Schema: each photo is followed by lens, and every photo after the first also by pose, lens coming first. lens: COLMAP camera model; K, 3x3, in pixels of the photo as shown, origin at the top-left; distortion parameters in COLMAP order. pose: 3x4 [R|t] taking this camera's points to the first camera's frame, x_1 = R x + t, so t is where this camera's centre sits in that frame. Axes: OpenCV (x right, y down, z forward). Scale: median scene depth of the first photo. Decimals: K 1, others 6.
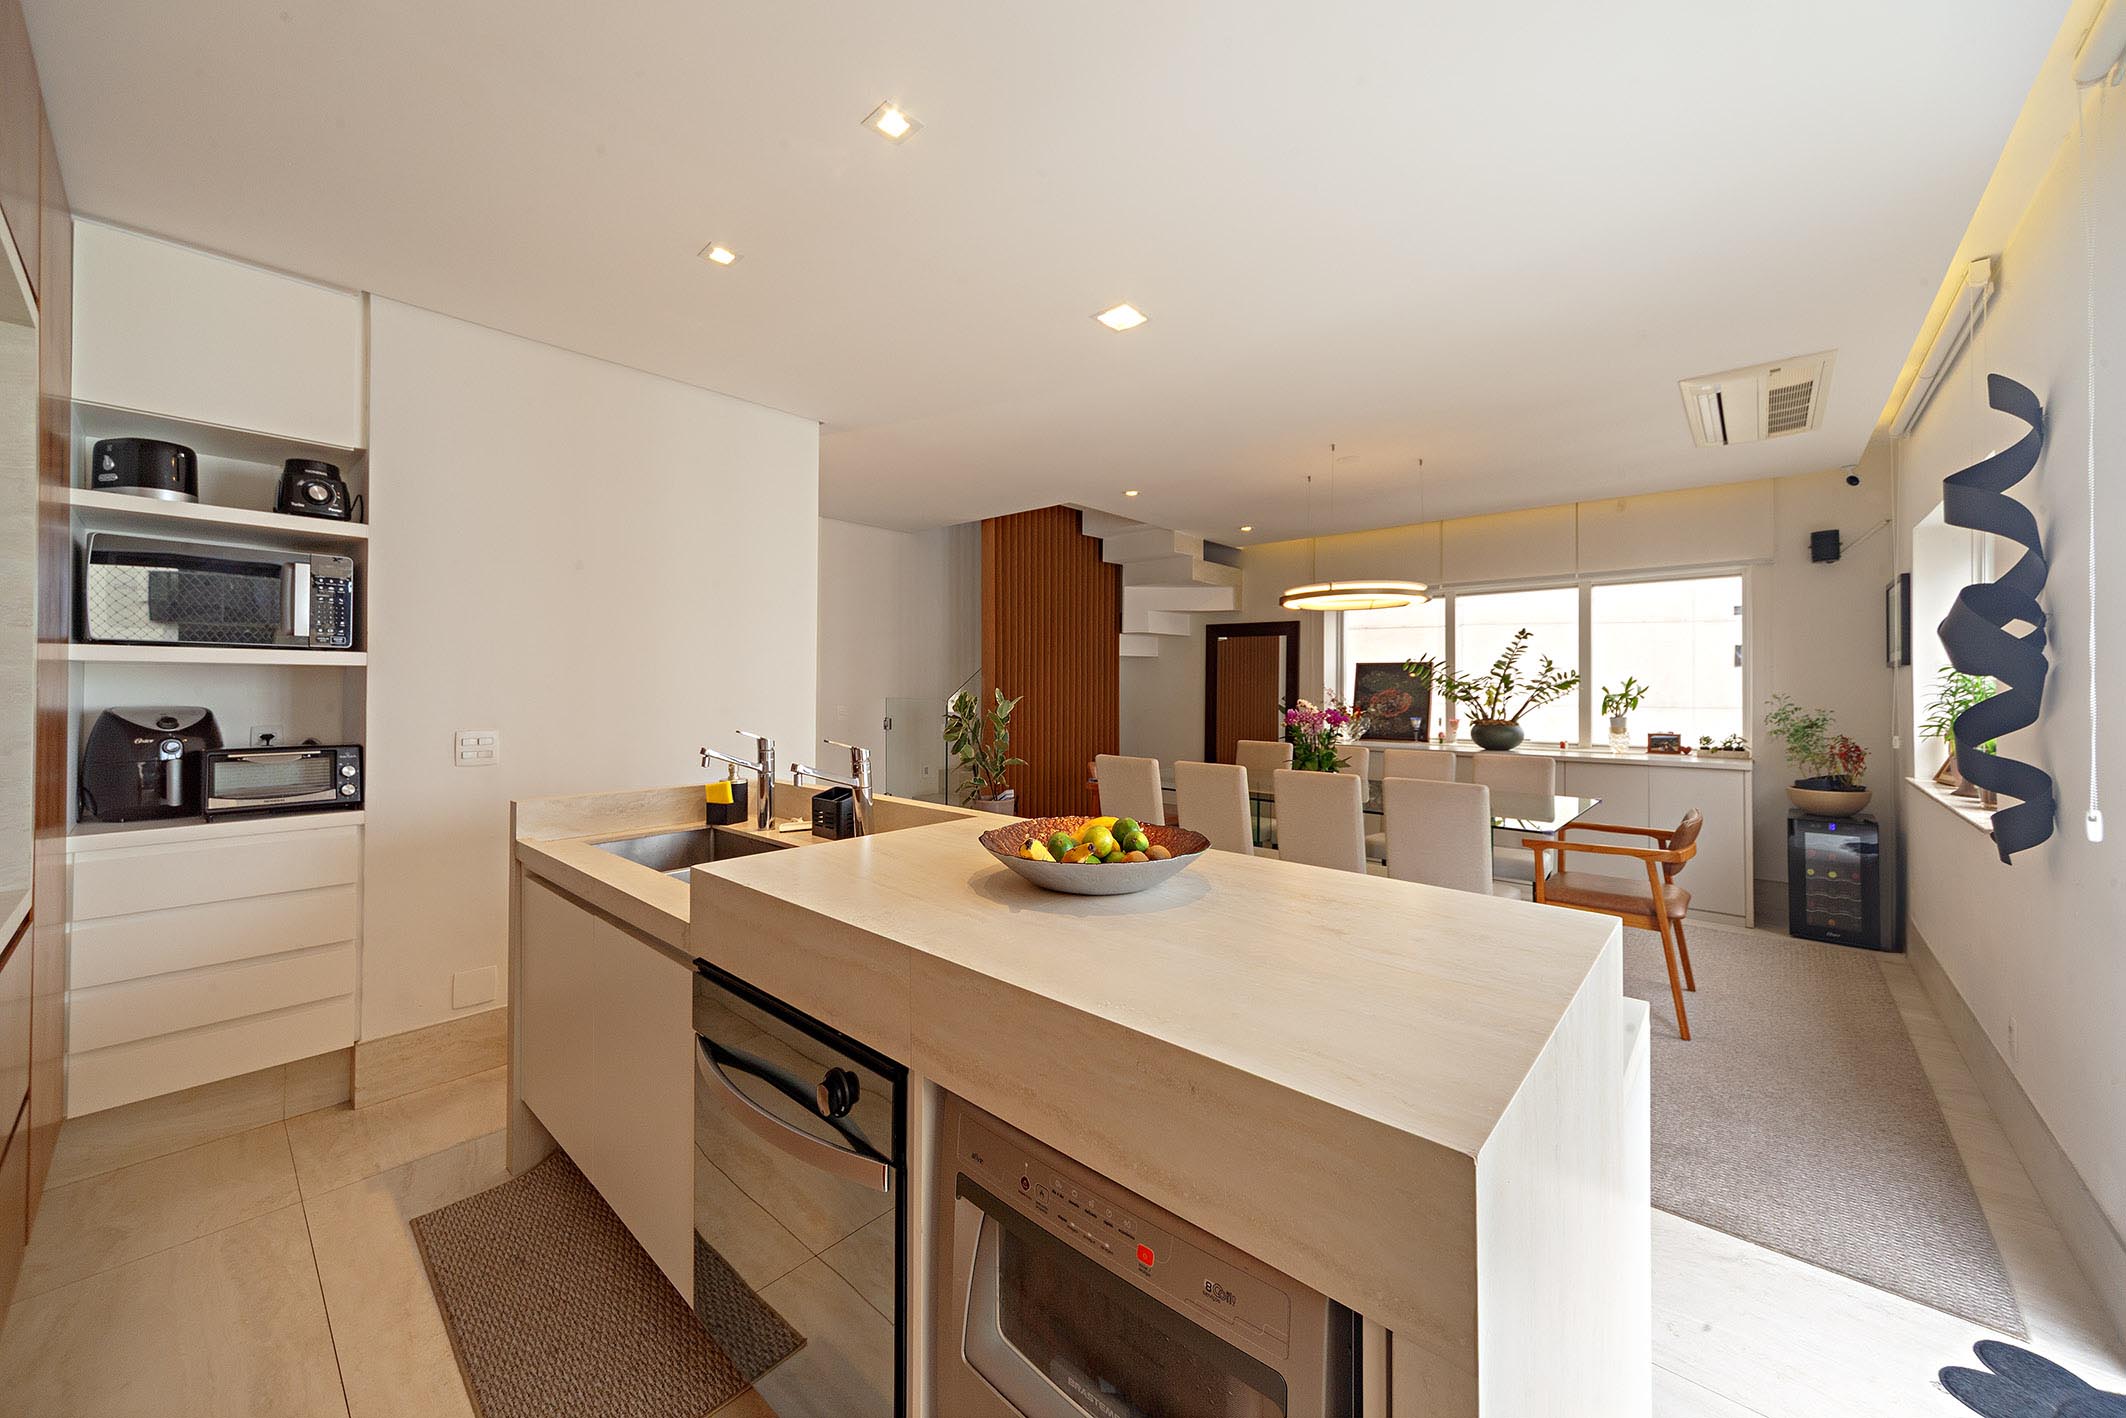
lens RADIAL K [[807.8, 0, 1058.5], [0, 807.8, 703.2], [0, 0, 1]] dist [0.008585, -0.000650]
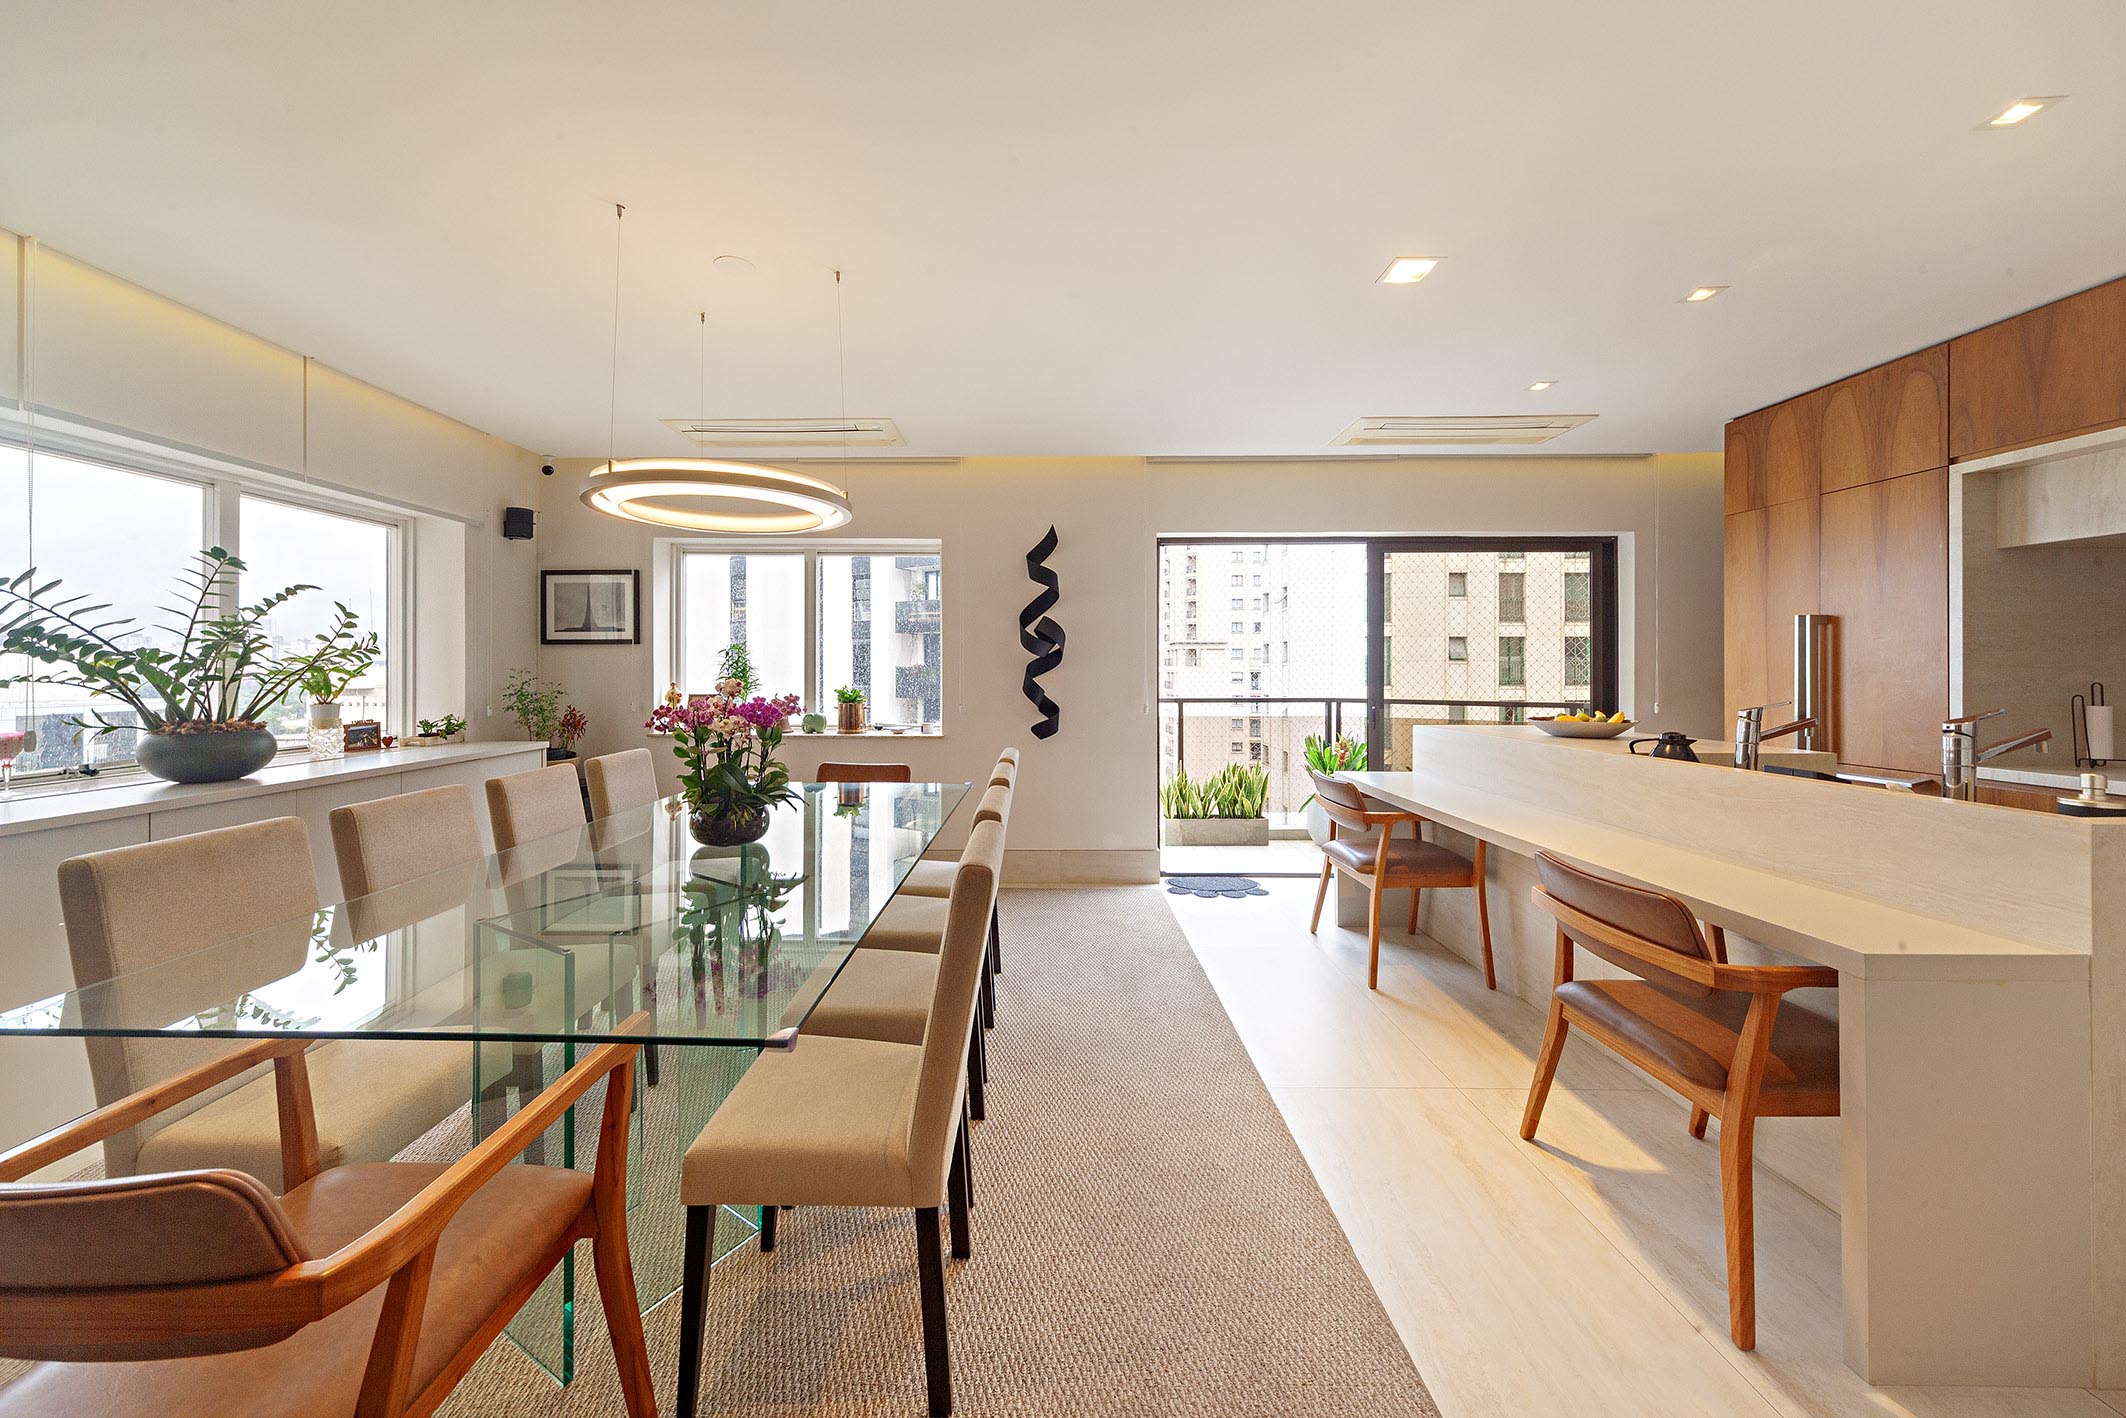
lens RADIAL K [[763.2, 0, 1047.5], [0, 763.2, 670.1], [0, 0, 1]] dist [0.001286, -0.000248]
pose [[-0.632672, 0.000339, 0.774420, -0.217836], [0.022334, 0.999592, 0.017809, -0.011531], [-0.774098, 0.028563, -0.632421, 1.322568]]
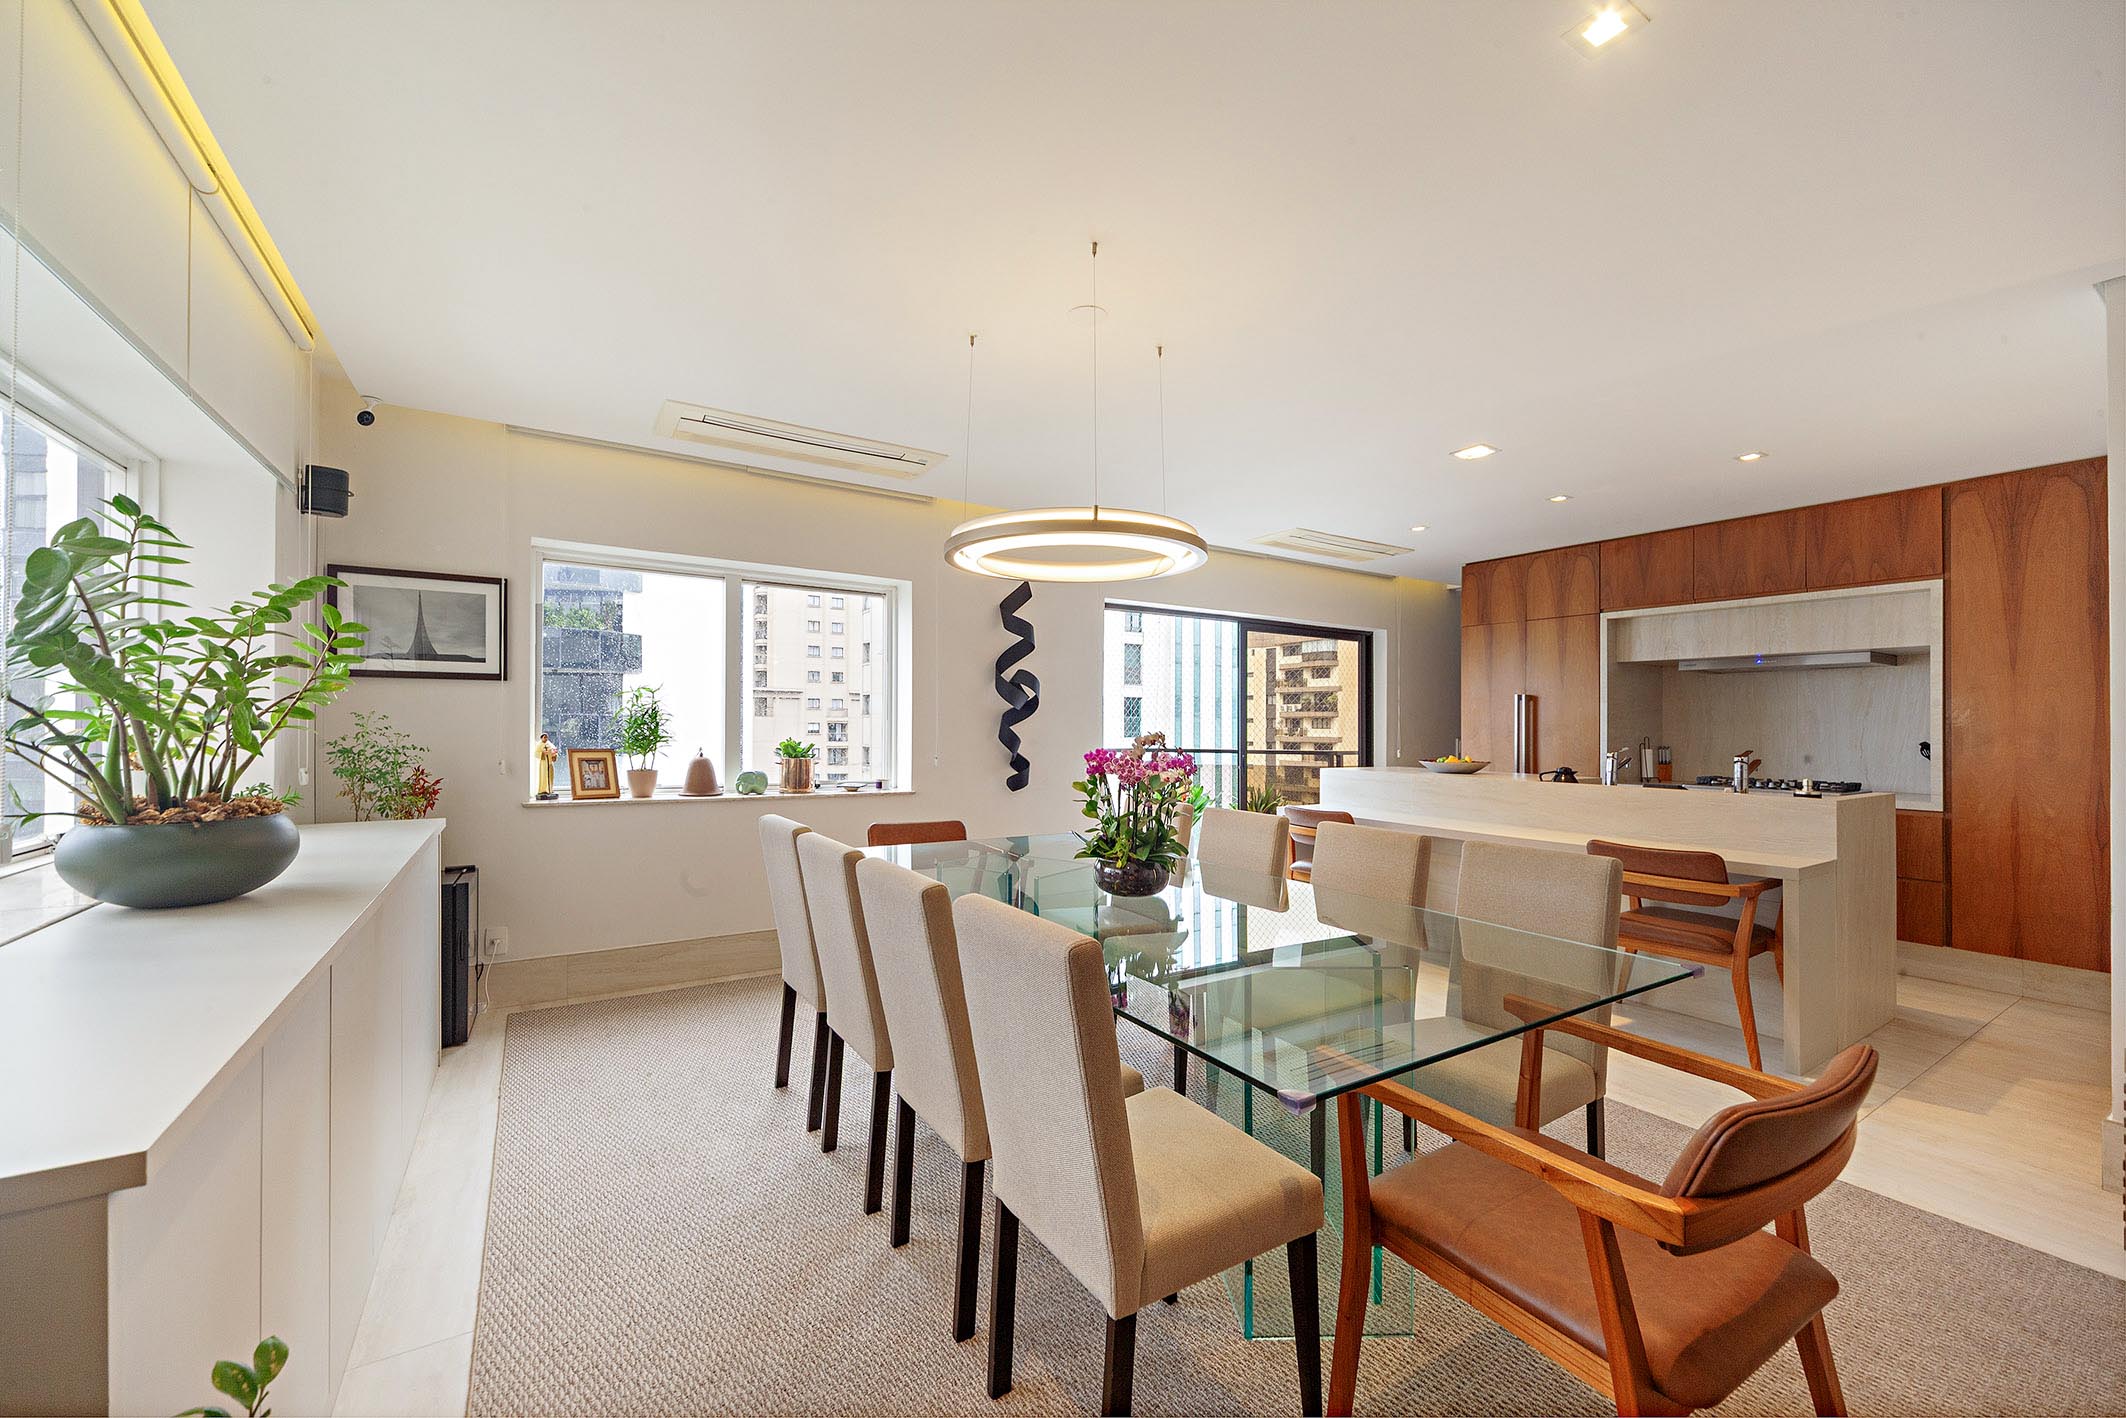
lens RADIAL K [[795.6, 0, 1071.9], [0, 795.6, 719.6], [0, 0, 1]] dist [-0.001778, 0.000504]
pose [[-0.950851, -0.008855, 0.309521, 0.254427], [-0.002588, 0.999783, 0.020653, -0.022004], [-0.309637, 0.018837, -0.950668, 1.758902]]
